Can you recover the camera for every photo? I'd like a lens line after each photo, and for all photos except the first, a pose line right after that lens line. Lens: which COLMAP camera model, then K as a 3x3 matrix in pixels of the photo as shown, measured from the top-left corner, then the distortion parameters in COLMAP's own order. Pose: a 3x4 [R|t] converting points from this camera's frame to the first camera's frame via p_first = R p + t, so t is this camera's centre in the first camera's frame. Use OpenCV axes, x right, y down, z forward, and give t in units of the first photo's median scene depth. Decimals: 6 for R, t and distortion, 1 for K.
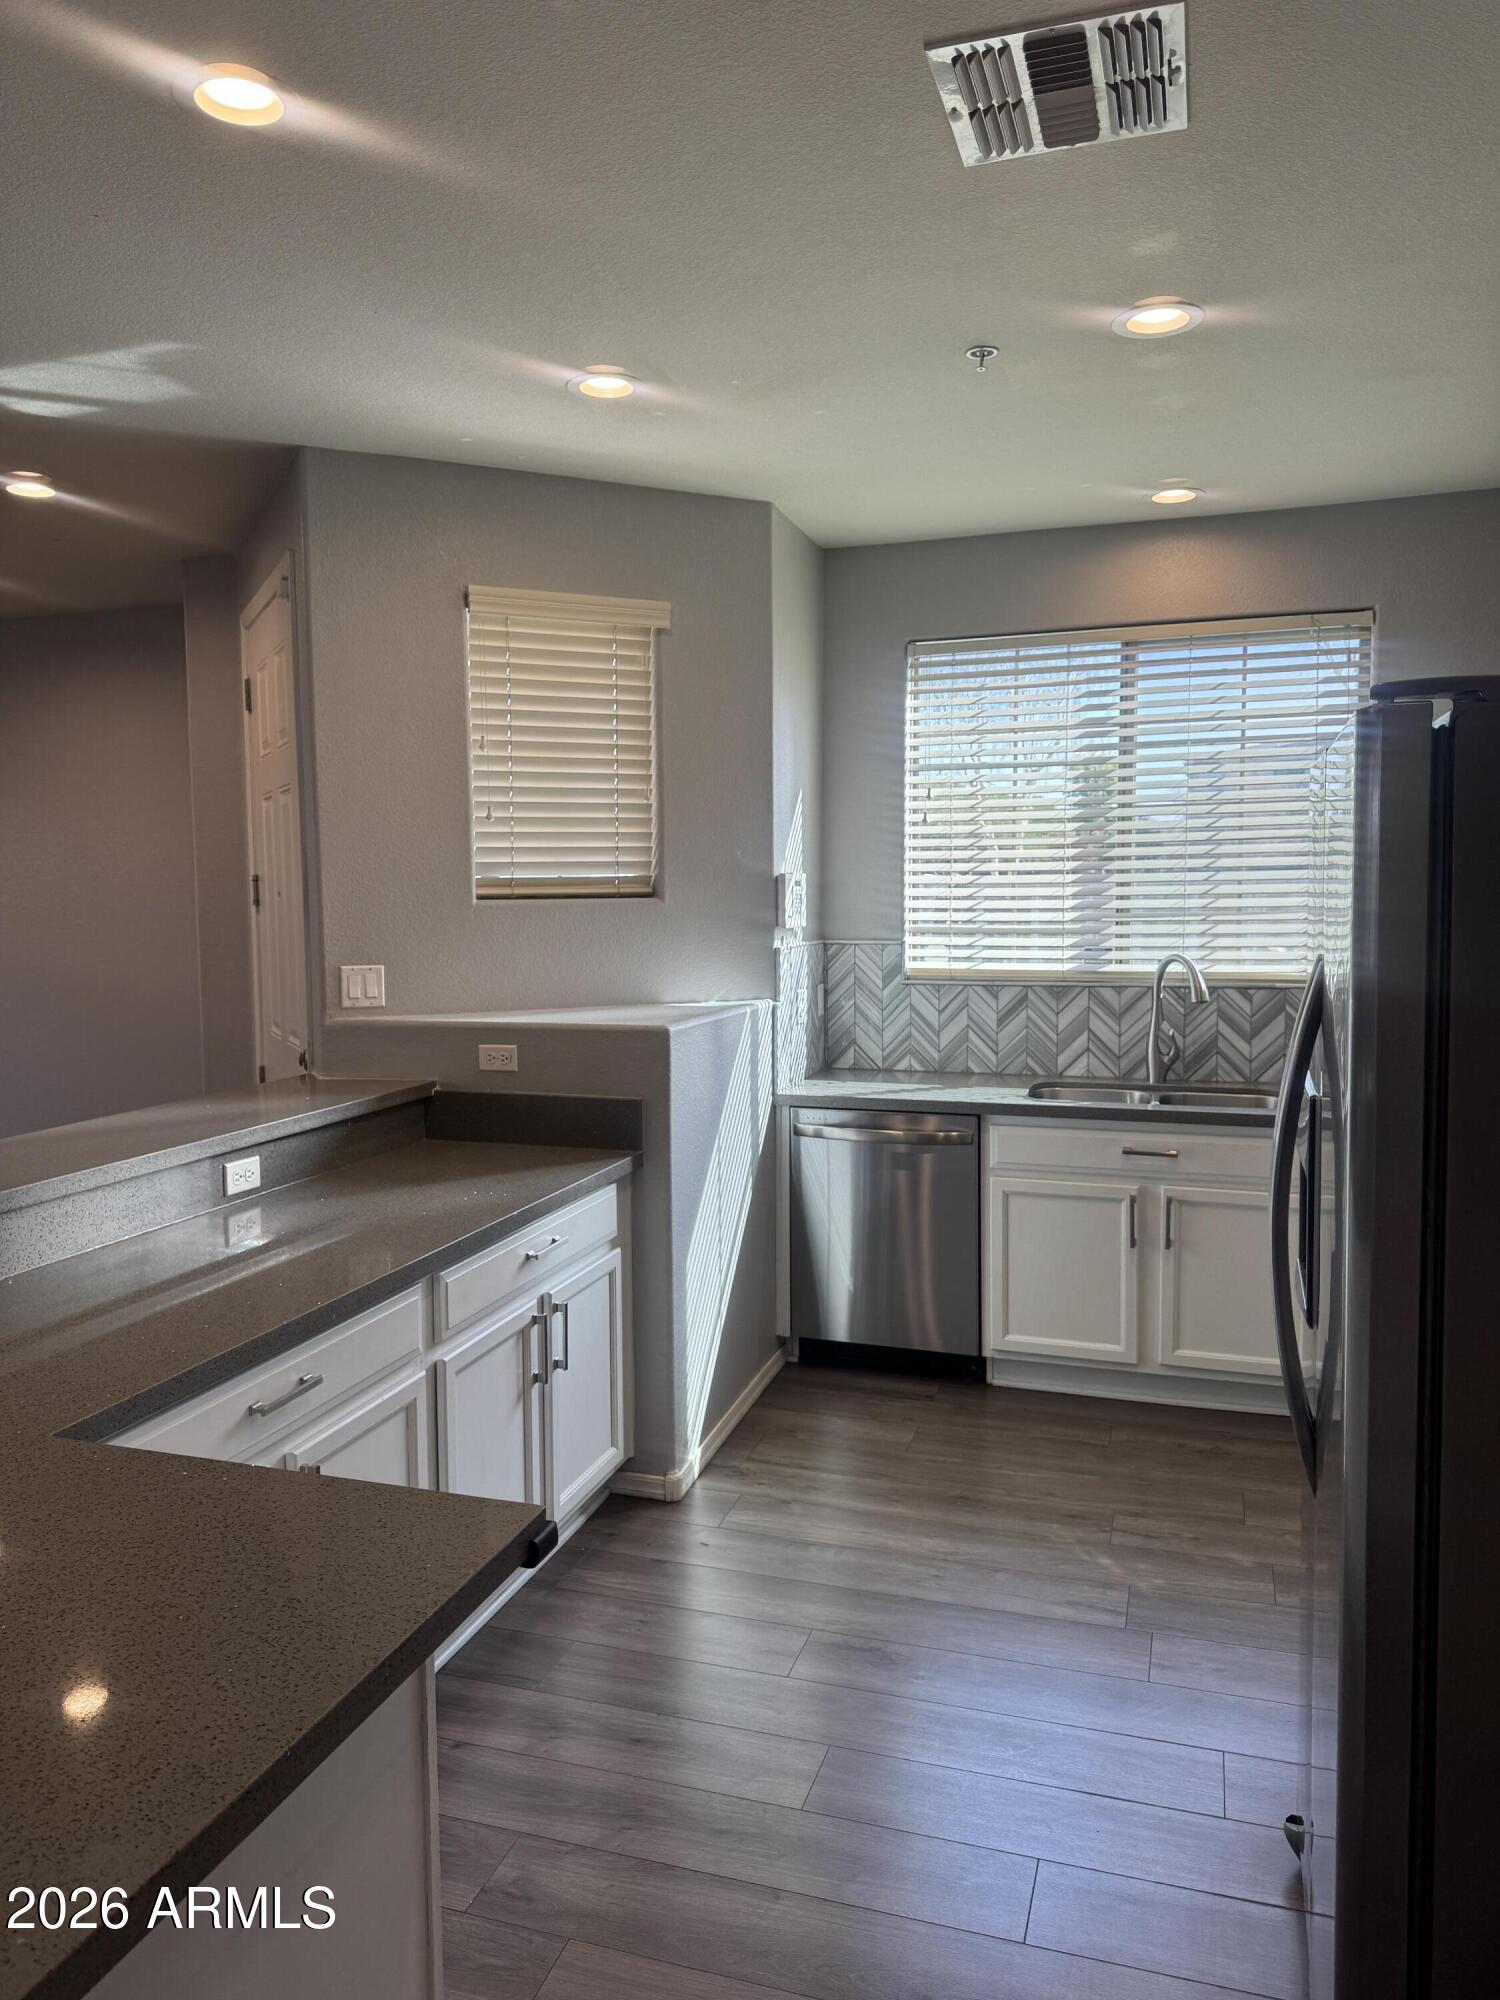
lens RADIAL K [[1424.3, 0, 750.0], [0, 1424.3, 1000.0], [0, 0, 1]] dist [0.038643, -0.002742]
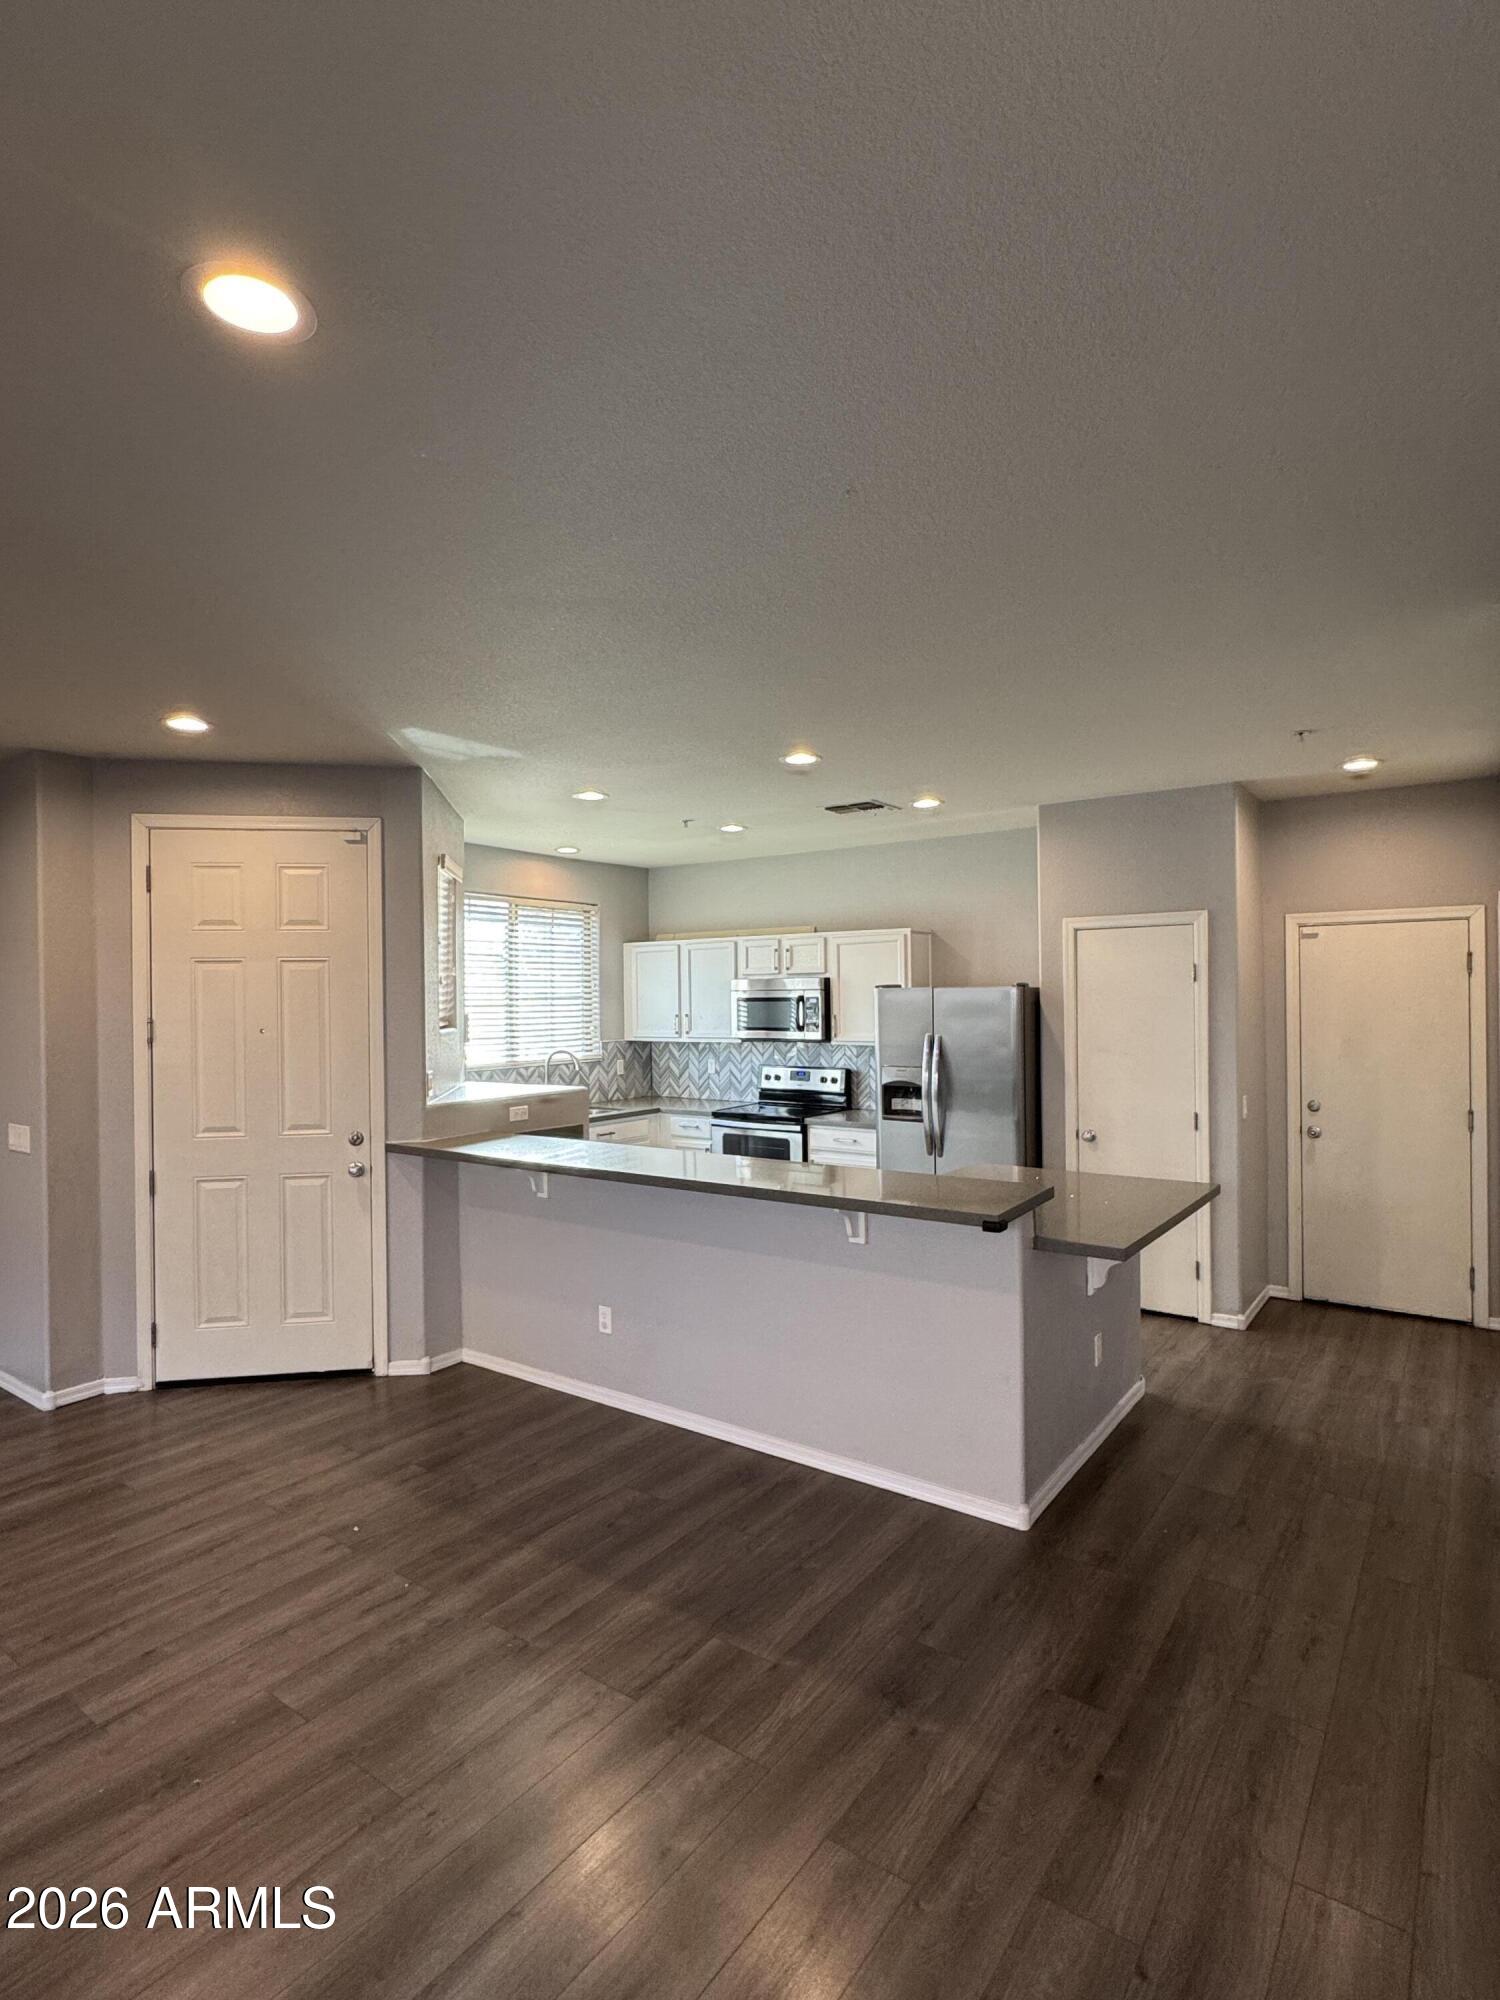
lens RADIAL K [[1038.7, 0, 750.0], [0, 1038.7, 1000.0], [0, 0, 1]] dist [0.001045, 0.000100]
pose [[0.299627, 0.002980, 0.954052, -1.142428], [0.082681, 0.996152, -0.029078, -0.035635], [-0.950467, 0.087594, 0.298228, 0.226820]]
